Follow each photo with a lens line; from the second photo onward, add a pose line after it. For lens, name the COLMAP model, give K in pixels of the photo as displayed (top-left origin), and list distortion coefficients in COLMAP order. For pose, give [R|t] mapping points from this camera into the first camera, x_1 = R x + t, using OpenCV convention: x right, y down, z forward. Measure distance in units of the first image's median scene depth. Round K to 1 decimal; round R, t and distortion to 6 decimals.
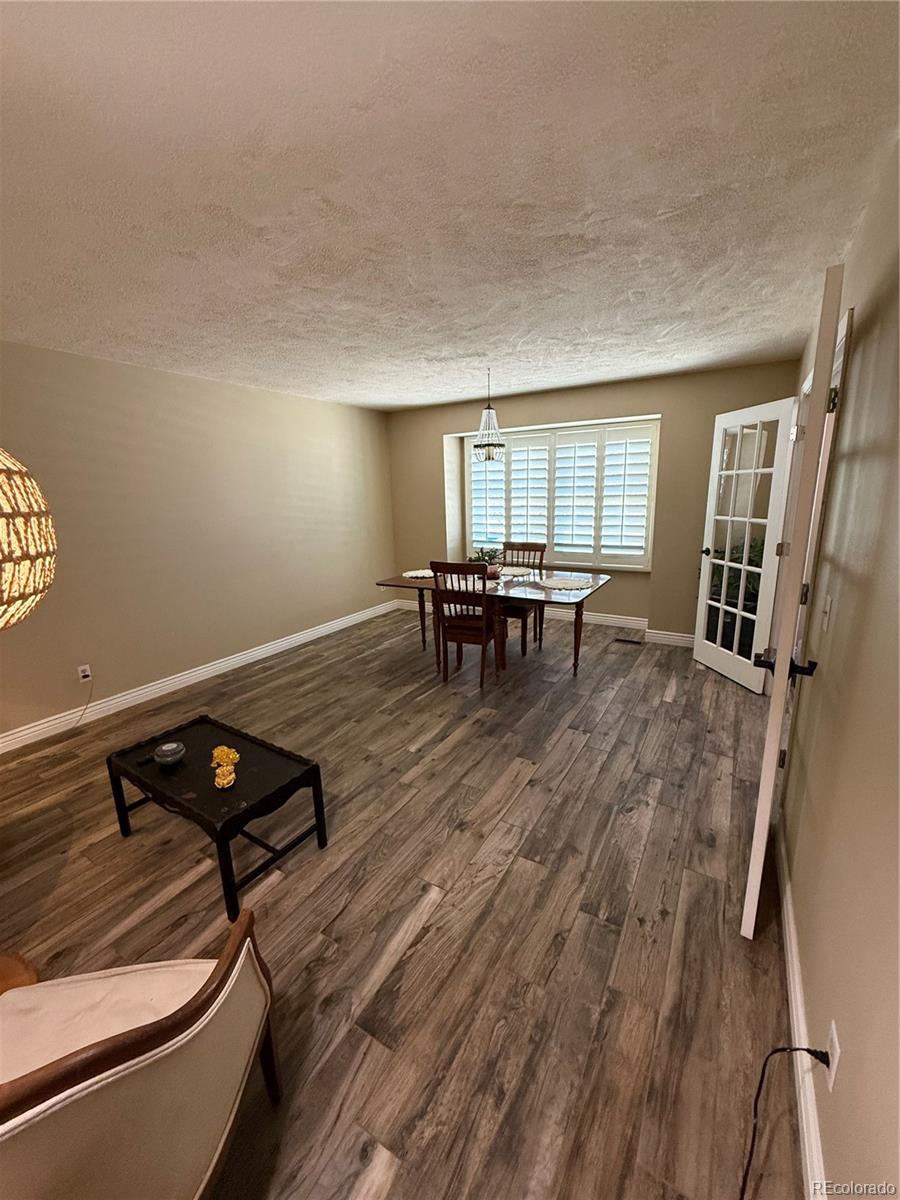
lens RADIAL K [[476.6, 0, 450.7], [0, 476.6, 593.6], [0, 0, 1]] dist [-0.000932, 0.000543]
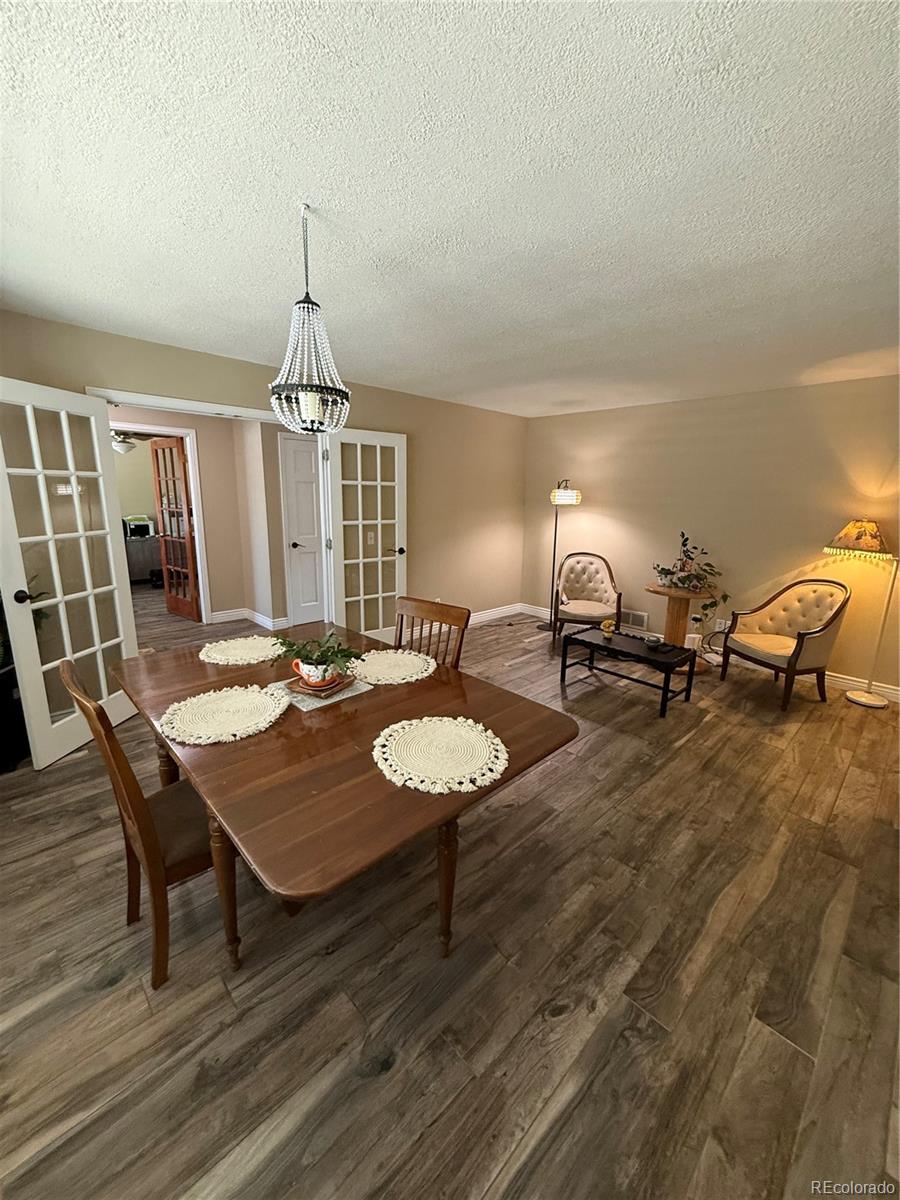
lens RADIAL K [[476.6, 0, 450.7], [0, 476.6, 593.6], [0, 0, 1]] dist [-0.000932, 0.000543]
pose [[-0.967752, -0.045013, 0.247850, -0.157590], [0.061274, 0.912290, 0.404935, -0.311079], [-0.244339, 0.407063, -0.880113, 1.416479]]
